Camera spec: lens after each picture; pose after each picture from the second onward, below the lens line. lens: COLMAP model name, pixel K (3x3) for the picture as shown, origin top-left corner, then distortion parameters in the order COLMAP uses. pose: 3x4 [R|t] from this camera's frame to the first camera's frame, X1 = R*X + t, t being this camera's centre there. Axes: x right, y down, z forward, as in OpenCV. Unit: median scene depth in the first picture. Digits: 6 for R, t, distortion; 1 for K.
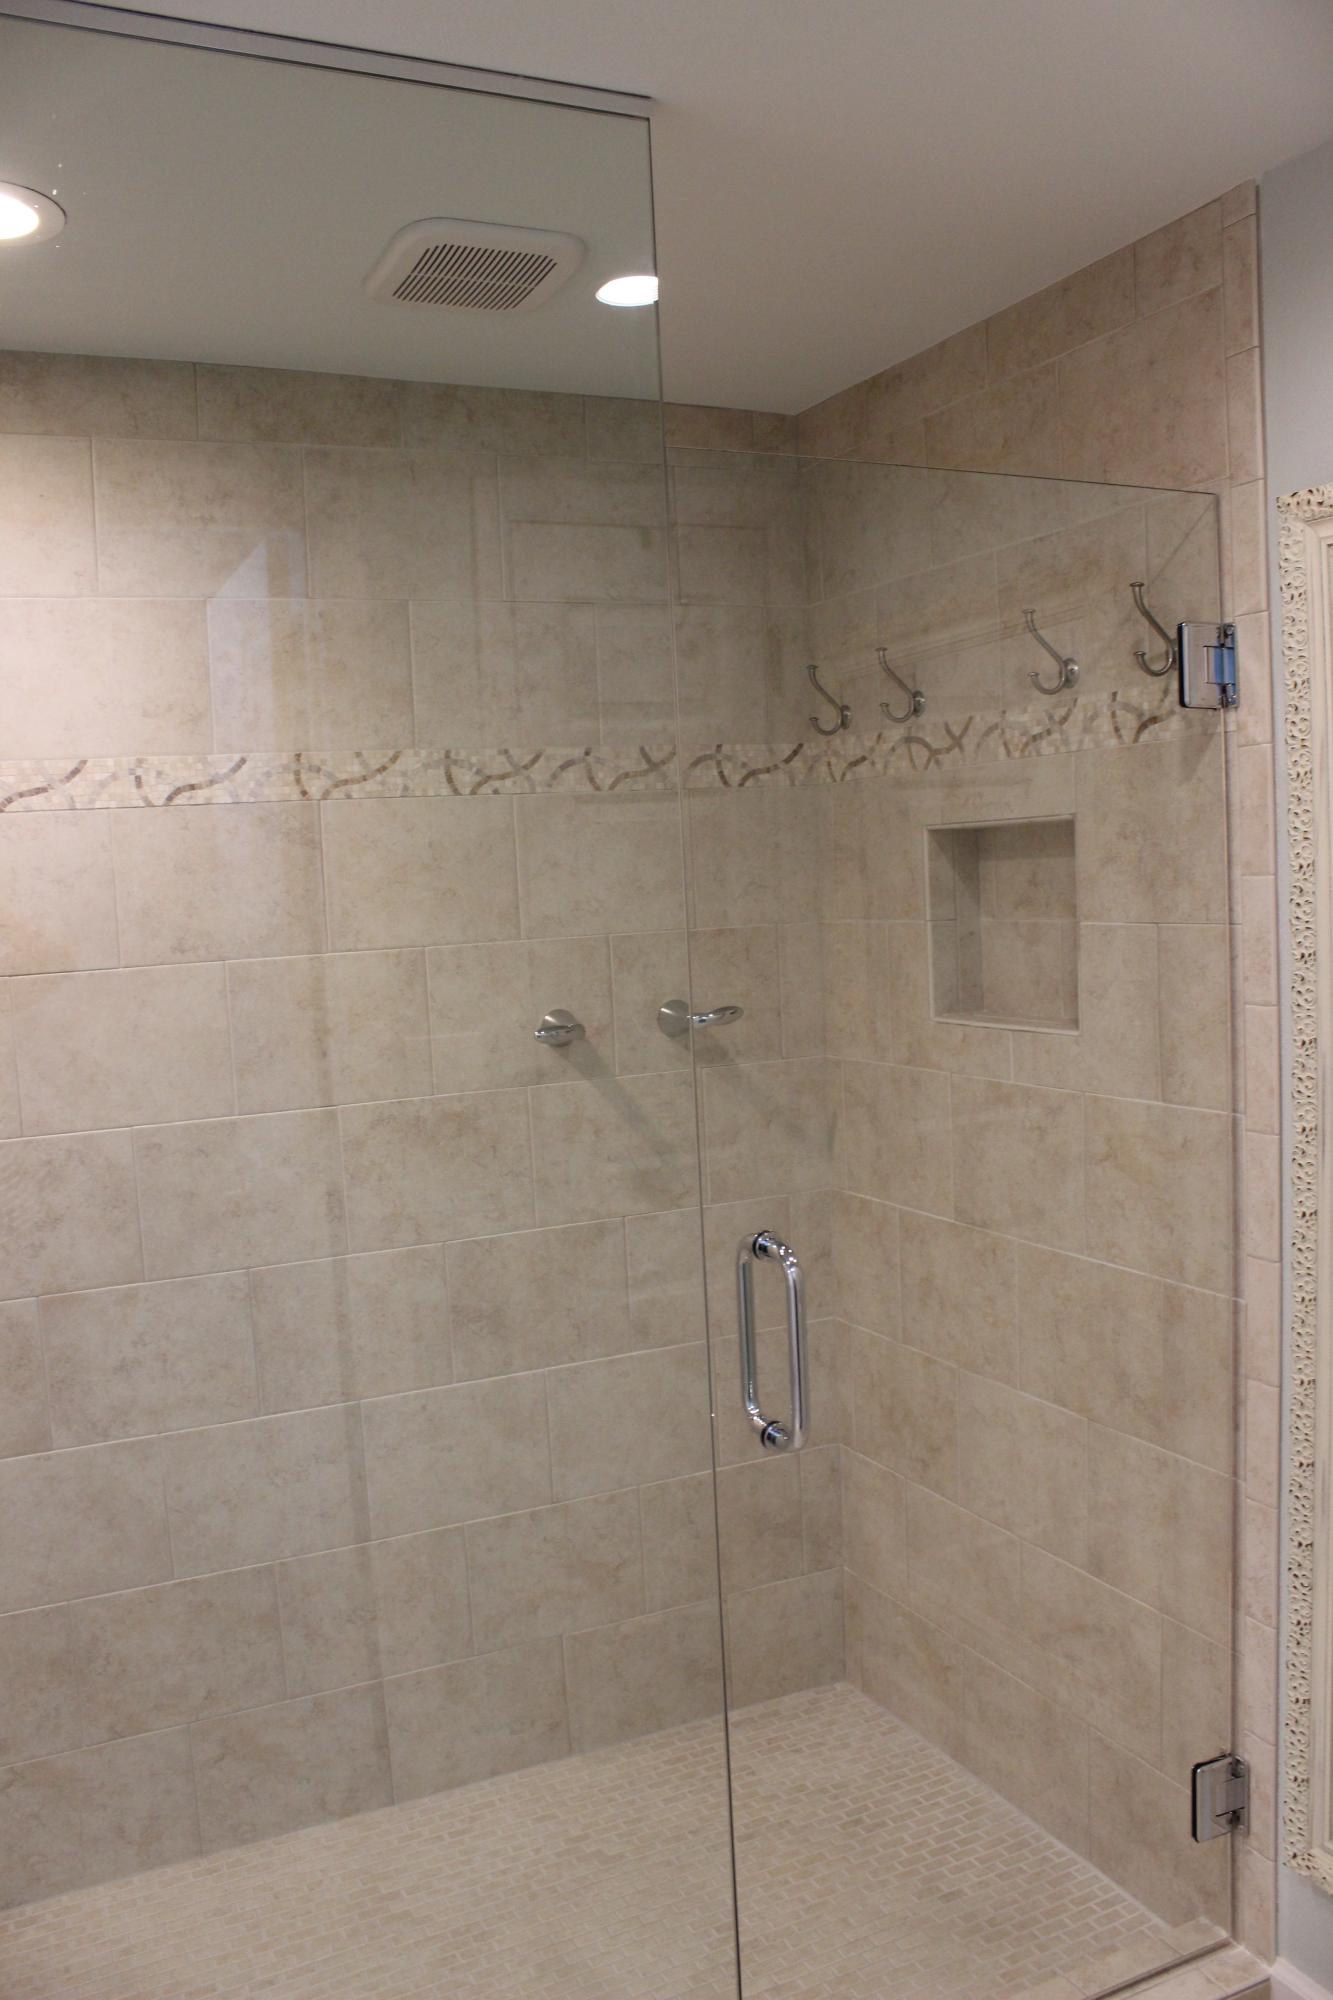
lens RADIAL K [[1654.1, 0, 666.5], [0, 1654.1, 1000.0], [0, 0, 1]] dist [-0.167399, 0.145700]
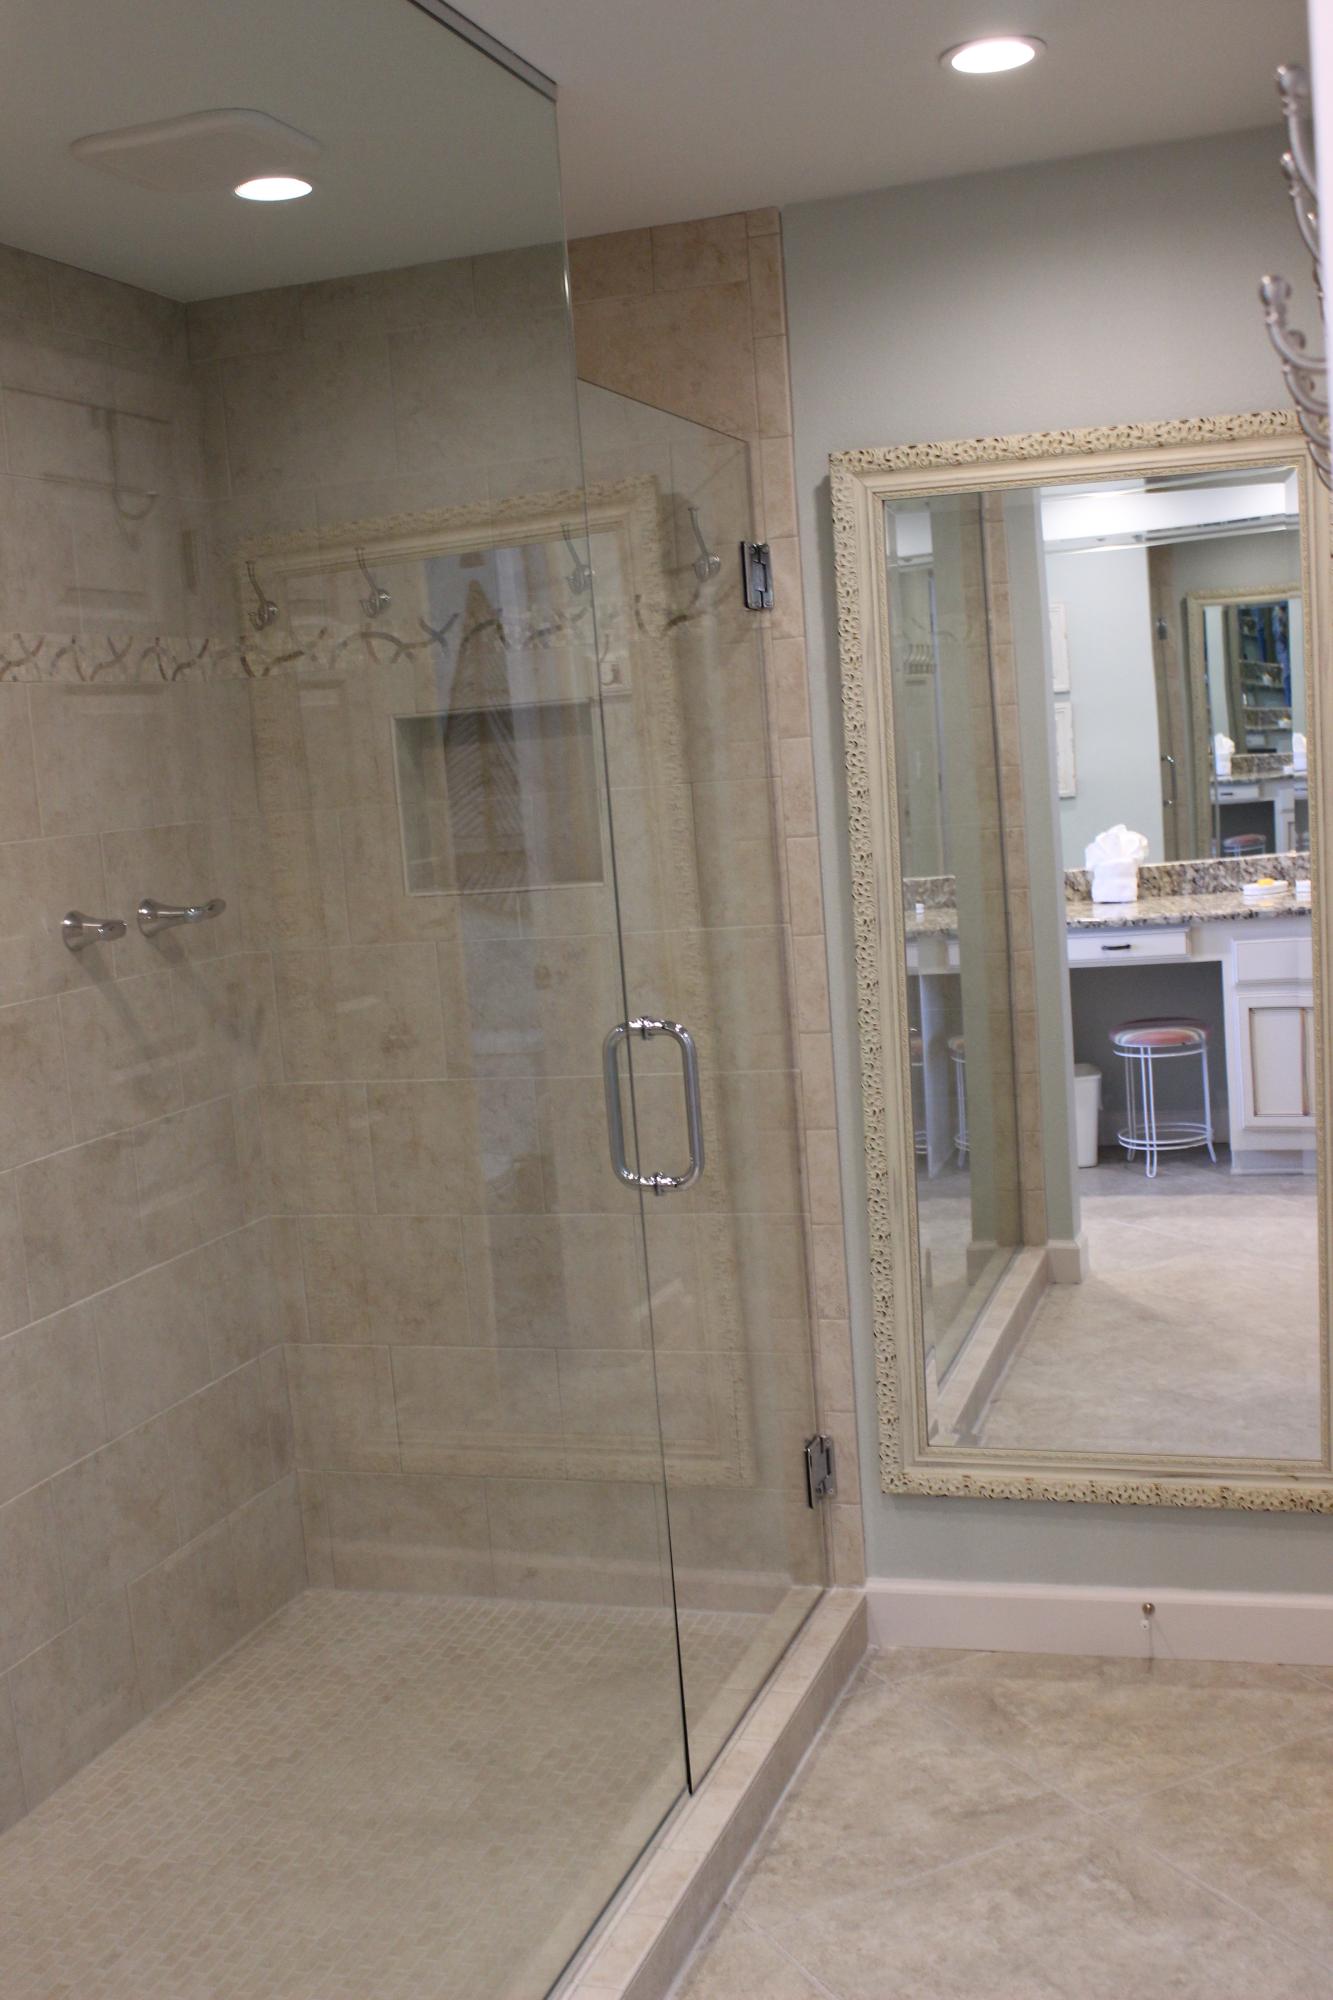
lens RADIAL K [[2162.5, 0, 666.5], [0, 2162.5, 1000.0], [0, 0, 1]] dist [-0.124980, 0.275765]
pose [[0.693658, -0.087854, 0.714927, -0.724055], [0.097162, 0.994875, 0.027984, 0.055941], [-0.713722, 0.050052, 0.698639, -0.100094]]
